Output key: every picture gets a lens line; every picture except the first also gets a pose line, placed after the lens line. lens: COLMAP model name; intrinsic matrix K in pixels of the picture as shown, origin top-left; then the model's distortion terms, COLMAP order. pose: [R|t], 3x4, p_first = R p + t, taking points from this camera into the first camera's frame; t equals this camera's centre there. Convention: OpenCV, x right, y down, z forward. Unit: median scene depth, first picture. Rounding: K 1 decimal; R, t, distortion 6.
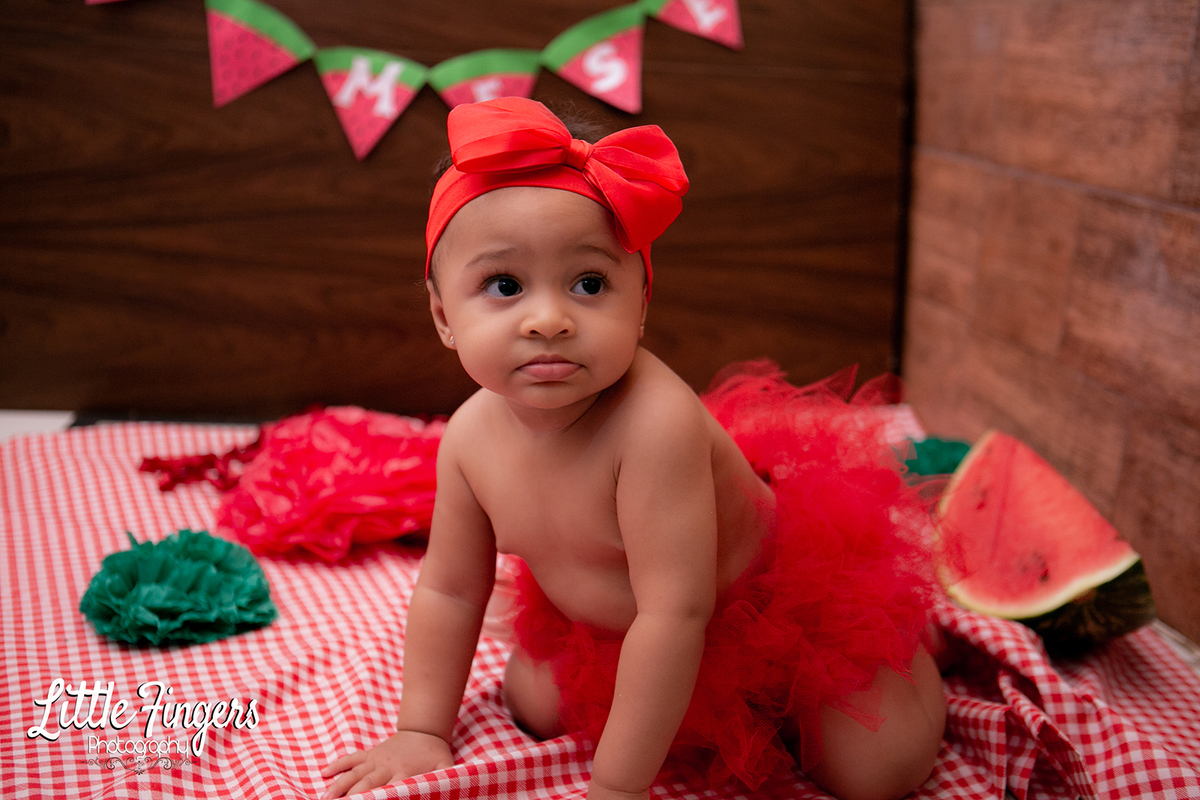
lens RADIAL K [[1373.9, 0, 598.8], [0, 1373.9, 401.0], [0, 0, 1]] dist [-0.020459, 0.000000]
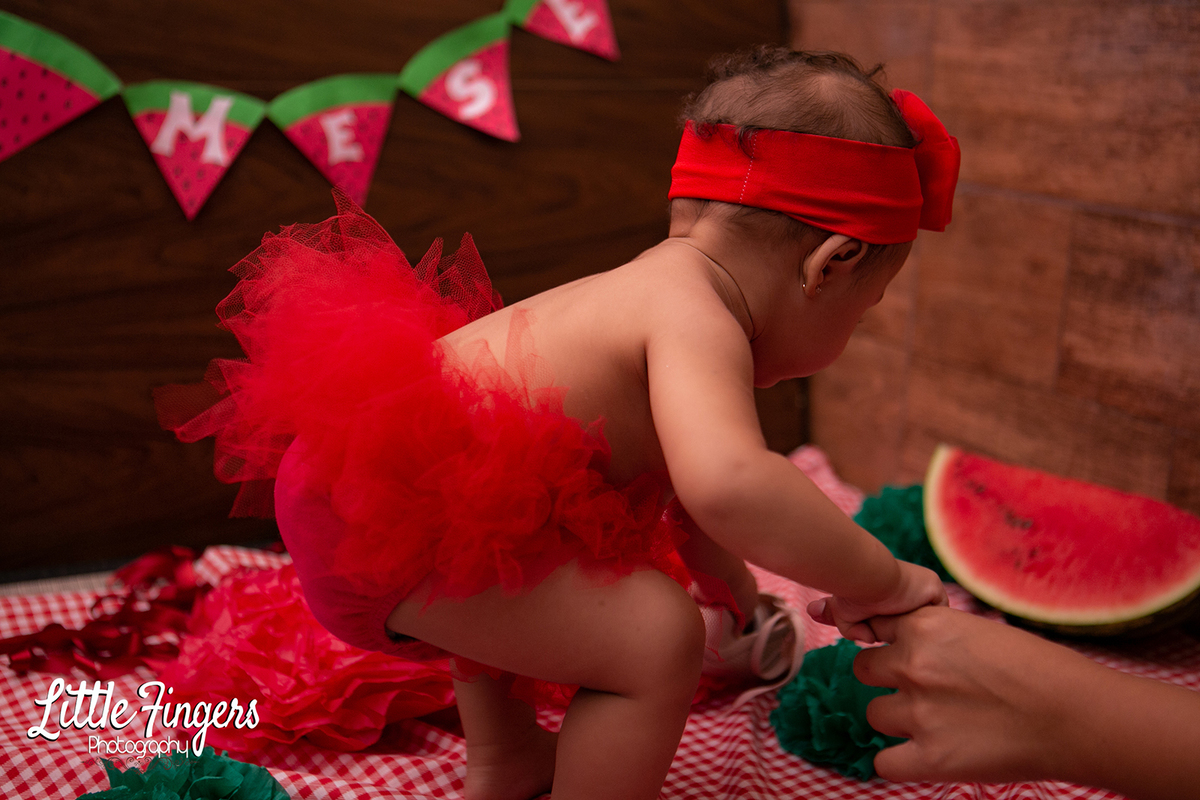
lens RADIAL K [[1590.8, 0, 609.8], [0, 1590.8, 387.3], [0, 0, 1]] dist [-0.017147, 0.000000]
pose [[0.945015, -0.103176, 0.310324, -0.240621], [0.108927, 0.994049, -0.001212, -0.053664], [-0.308353, 0.034948, 0.950630, 0.062113]]
